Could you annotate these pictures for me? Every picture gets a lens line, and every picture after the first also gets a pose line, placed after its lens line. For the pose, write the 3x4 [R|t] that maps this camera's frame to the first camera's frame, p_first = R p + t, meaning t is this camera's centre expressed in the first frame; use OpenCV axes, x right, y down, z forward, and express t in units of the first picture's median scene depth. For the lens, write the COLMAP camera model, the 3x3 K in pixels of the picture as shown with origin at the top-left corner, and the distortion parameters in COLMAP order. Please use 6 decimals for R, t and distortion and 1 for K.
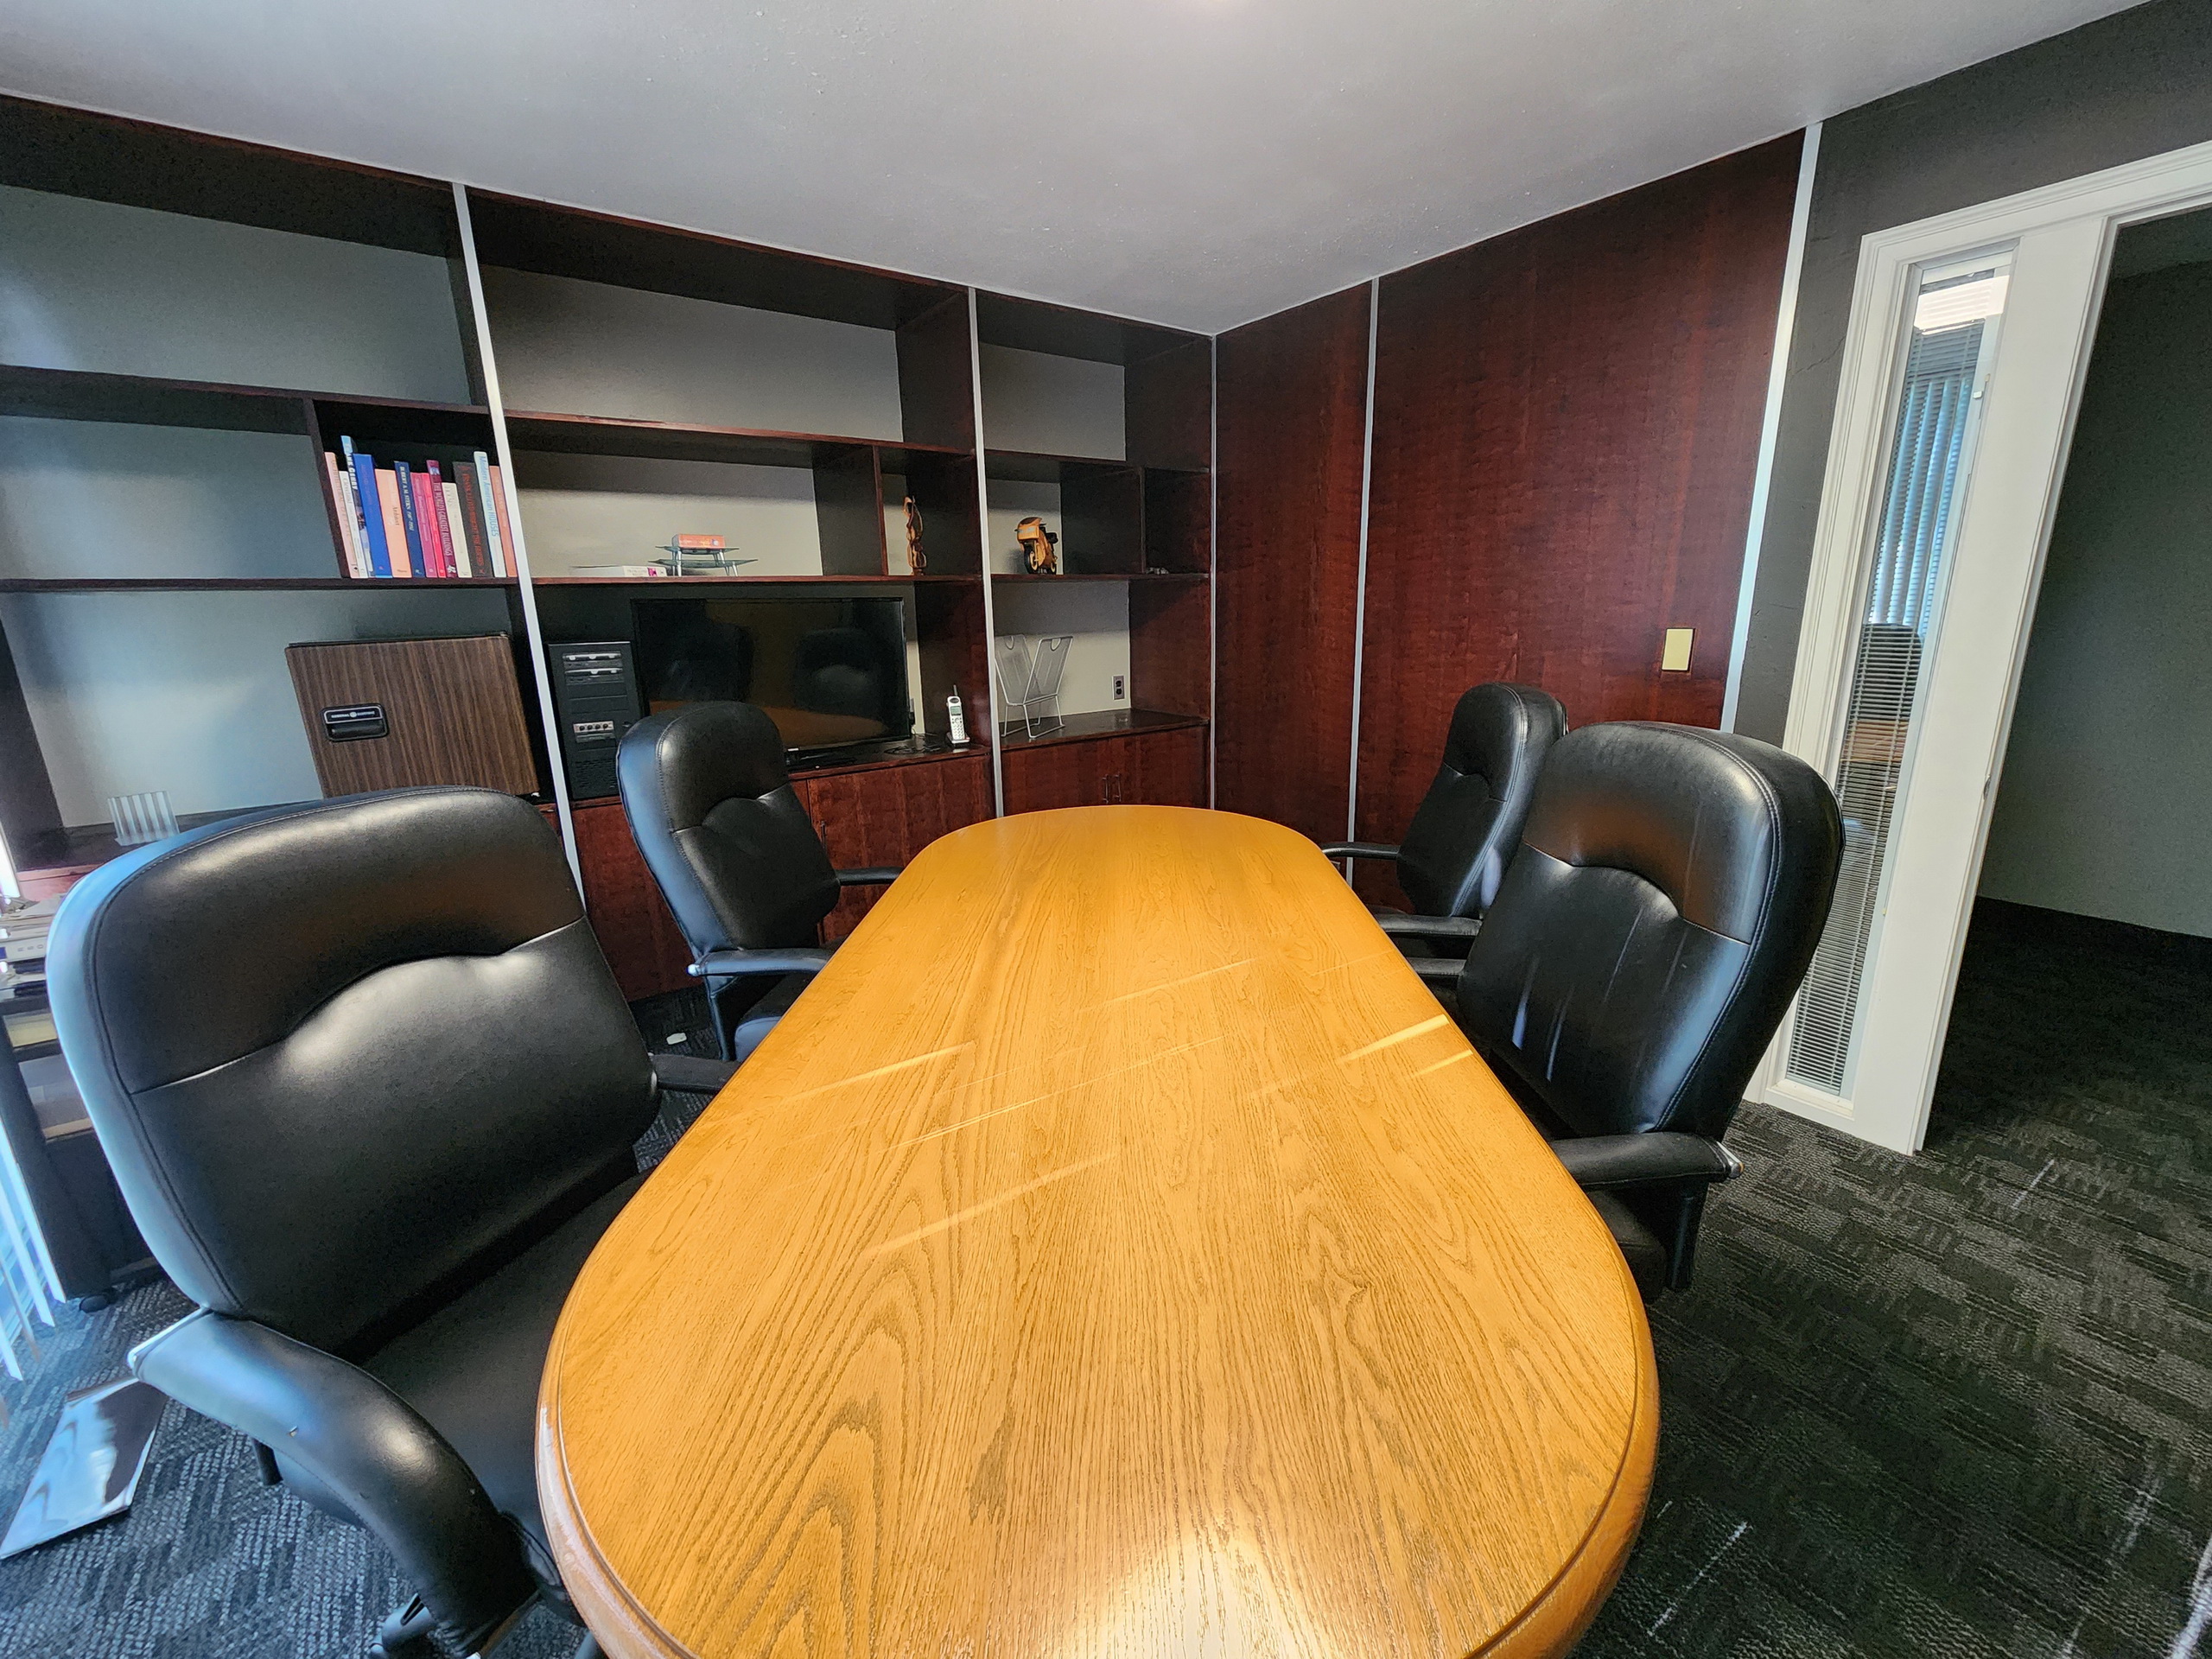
lens RADIAL K [[892.0, 0, 1112.5], [0, 892.0, 832.0], [0, 0, 1]] dist [0.001543, 0.000181]
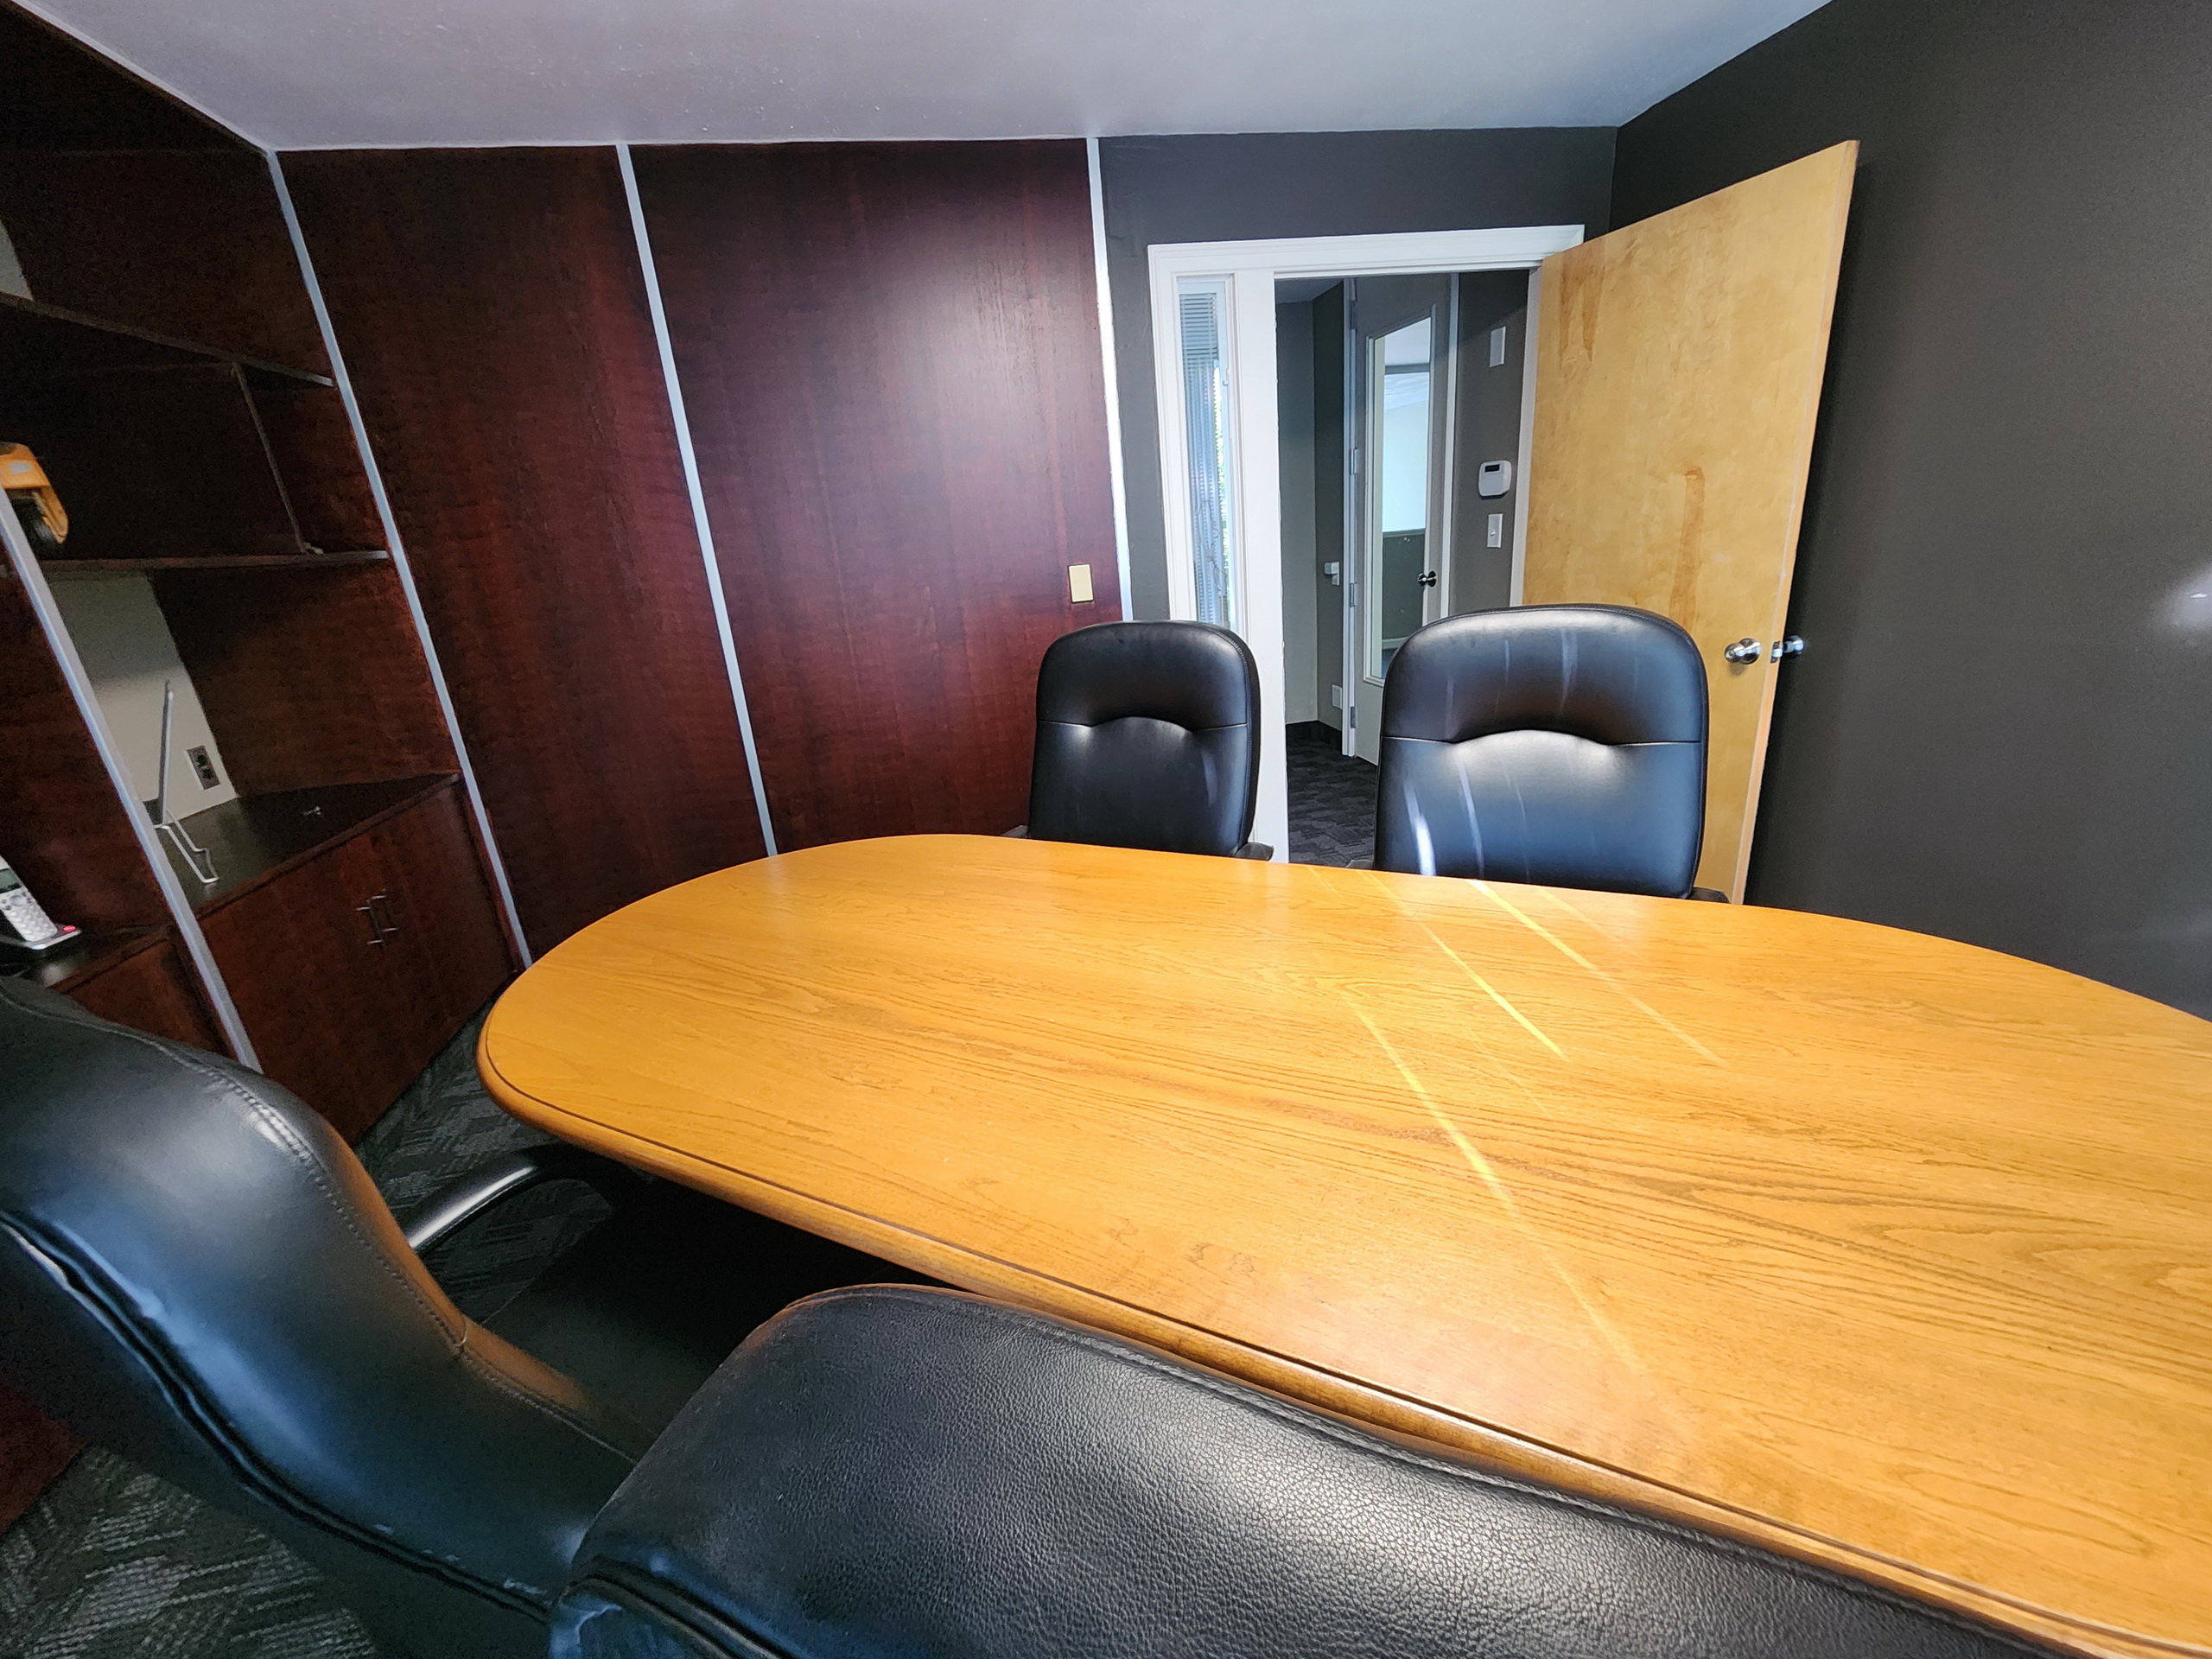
lens RADIAL K [[907.9, 0, 1110.7], [0, 907.9, 822.1], [0, 0, 1]] dist [0.001142, -0.000132]
pose [[0.431186, -0.298982, 0.851286, -0.554249], [0.298595, 0.937622, 0.178062, -0.142152], [-0.851422, 0.177412, 0.493564, 0.562116]]
